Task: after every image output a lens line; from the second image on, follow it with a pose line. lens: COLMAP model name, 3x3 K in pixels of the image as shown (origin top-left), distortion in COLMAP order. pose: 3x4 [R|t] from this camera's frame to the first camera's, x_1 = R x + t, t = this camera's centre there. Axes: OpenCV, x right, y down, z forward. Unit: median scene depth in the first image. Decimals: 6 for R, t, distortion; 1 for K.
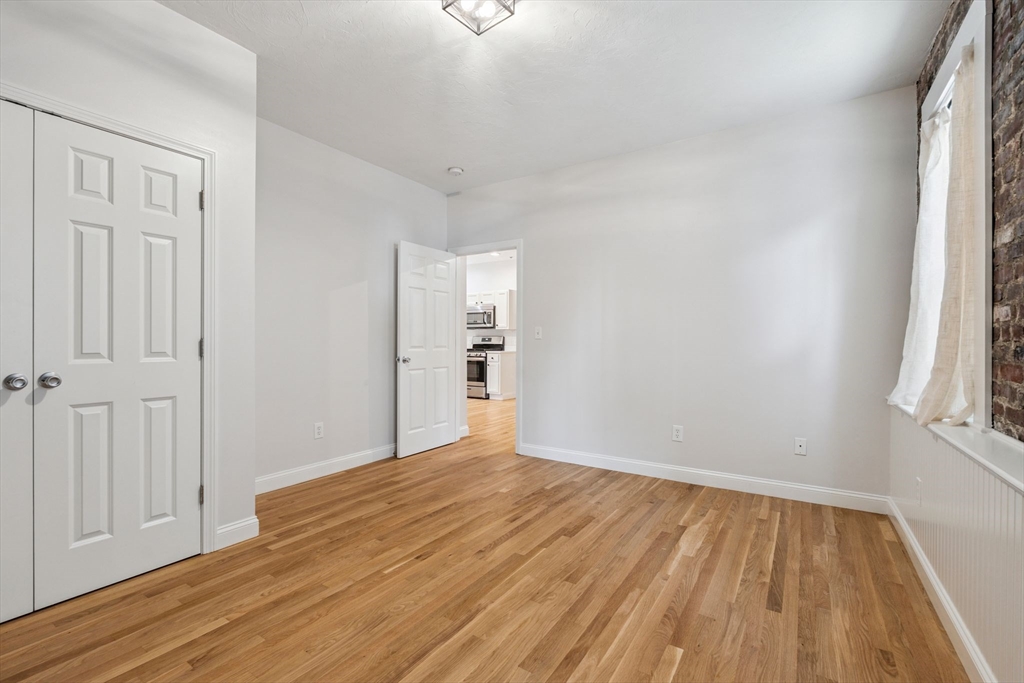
lens RADIAL K [[458.7, 0, 514.1], [0, 458.7, 343.5], [0, 0, 1]] dist [-0.003958, -0.000754]
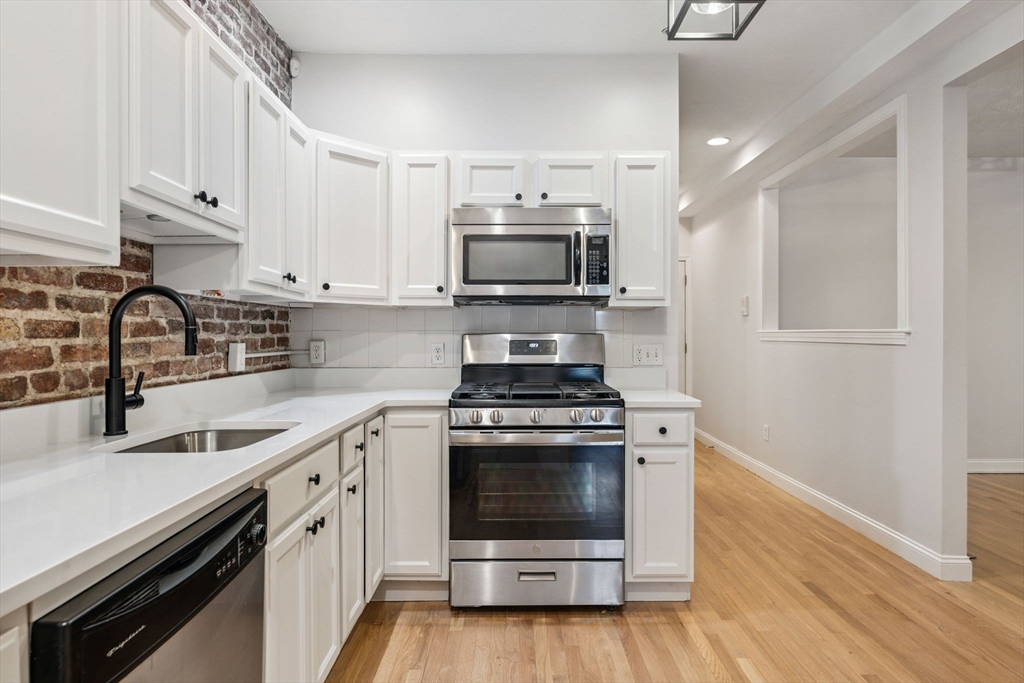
lens RADIAL K [[575.4, 0, 503.7], [0, 575.4, 334.9], [0, 0, 1]] dist [-0.006249, 0.000860]
pose [[0.840454, -0.005152, 0.541859, -0.473978], [0.003696, 0.999986, 0.003776, -0.031313], [-0.541871, -0.001171, 0.840461, 1.397703]]
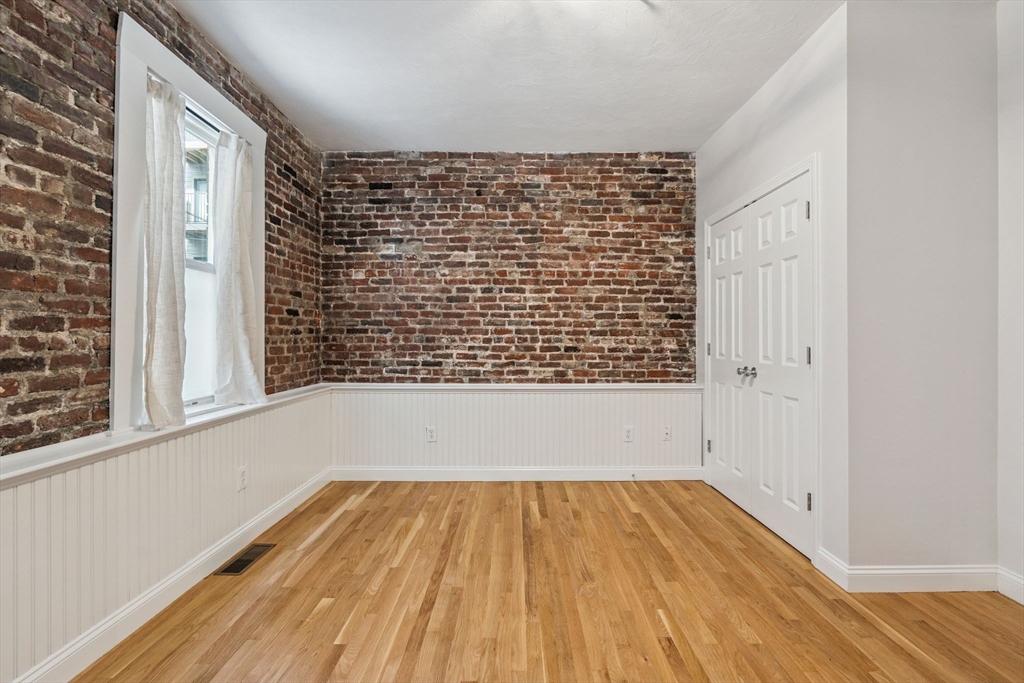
lens RADIAL K [[458.7, 0, 515.7], [0, 458.7, 335.3], [0, 0, 1]] dist [-0.003958, -0.000754]
pose [[-0.847316, -0.005315, -0.531063, 0.197125], [-0.003351, 0.999984, -0.004662, -0.016130], [0.531079, -0.002171, -0.847320, 0.723881]]
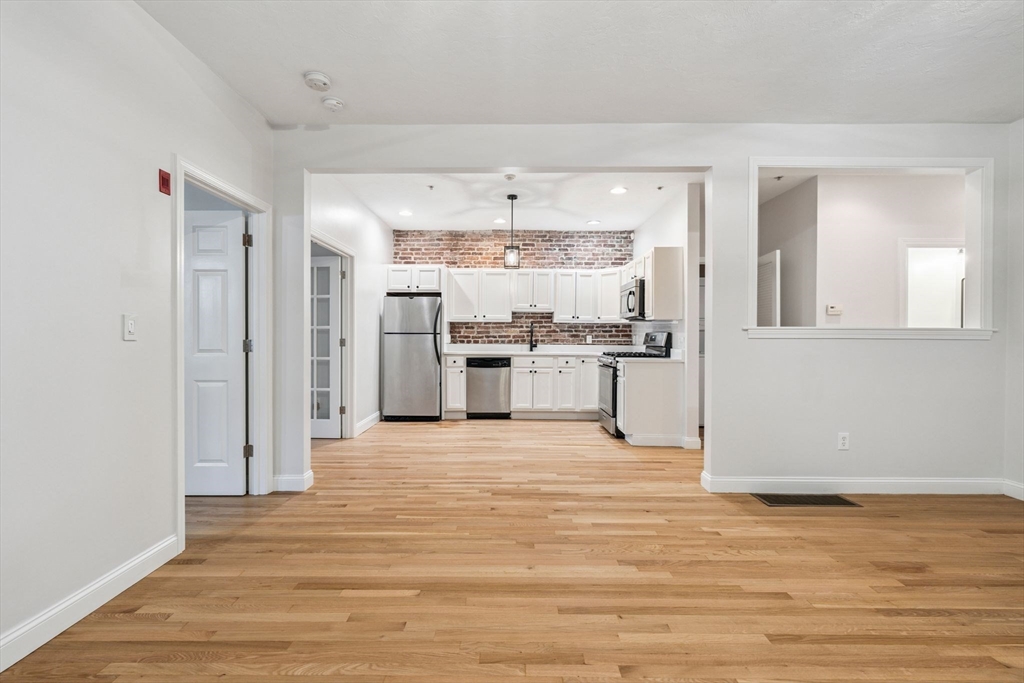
lens RADIAL K [[458.7, 0, 505.3], [0, 458.7, 333.2], [0, 0, 1]] dist [-0.003958, -0.000754]
pose [[0.530428, -0.007052, -0.847701, 0.648780], [-0.004209, 0.999931, -0.010952, -0.013610], [0.847719, 0.009377, 0.530362, 0.994063]]
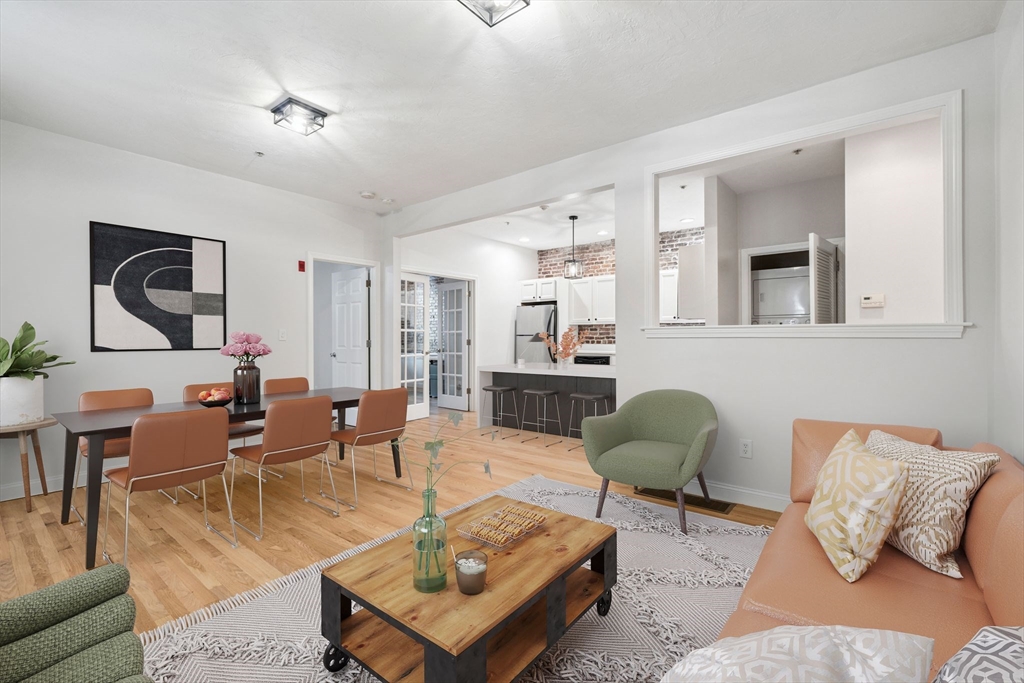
lens RADIAL K [[458.7, 0, 493.7], [0, 458.7, 335.6], [0, 0, 1]] dist [-0.003958, -0.000754]
pose [[-0.138012, -0.006090, -0.990412, 1.013747], [0.001023, 0.999980, -0.006291, -0.014607], [0.990430, -0.001881, -0.138003, 1.526417]]
